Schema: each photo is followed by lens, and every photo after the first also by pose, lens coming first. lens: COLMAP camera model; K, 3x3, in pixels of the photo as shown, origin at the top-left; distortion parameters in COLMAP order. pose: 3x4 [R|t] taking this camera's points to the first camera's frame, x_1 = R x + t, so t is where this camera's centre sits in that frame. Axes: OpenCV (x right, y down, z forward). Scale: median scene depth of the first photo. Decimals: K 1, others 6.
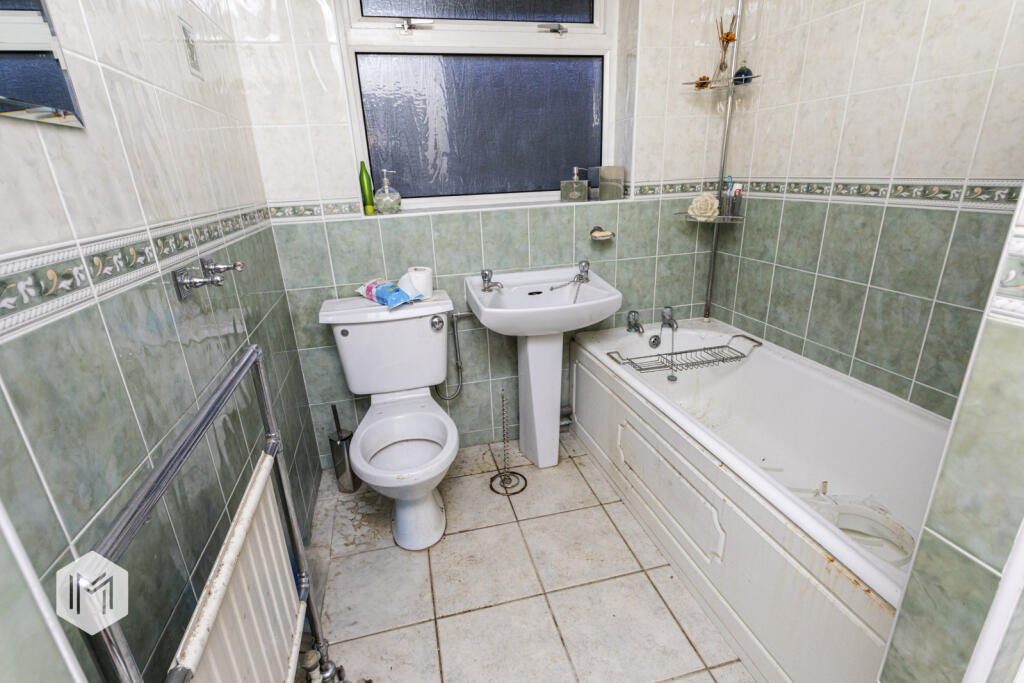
lens RADIAL K [[481.4, 0, 514.0], [0, 481.4, 342.9], [0, 0, 1]] dist [-0.001864, 0.000124]
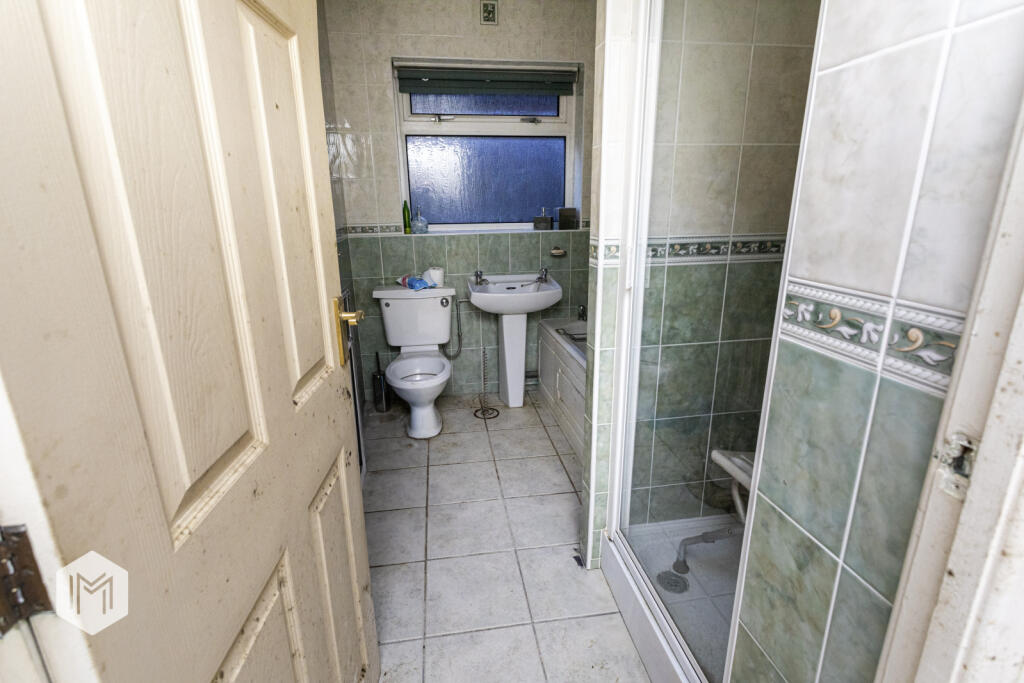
lens RADIAL K [[481.4, 0, 514.0], [0, 481.4, 342.9], [0, 0, 1]] dist [-0.001864, 0.000124]
pose [[0.995880, 0.050162, -0.075538, 0.184224], [-0.054718, 0.996727, -0.059505, 0.165641], [0.072306, 0.063393, 0.995366, -0.523807]]
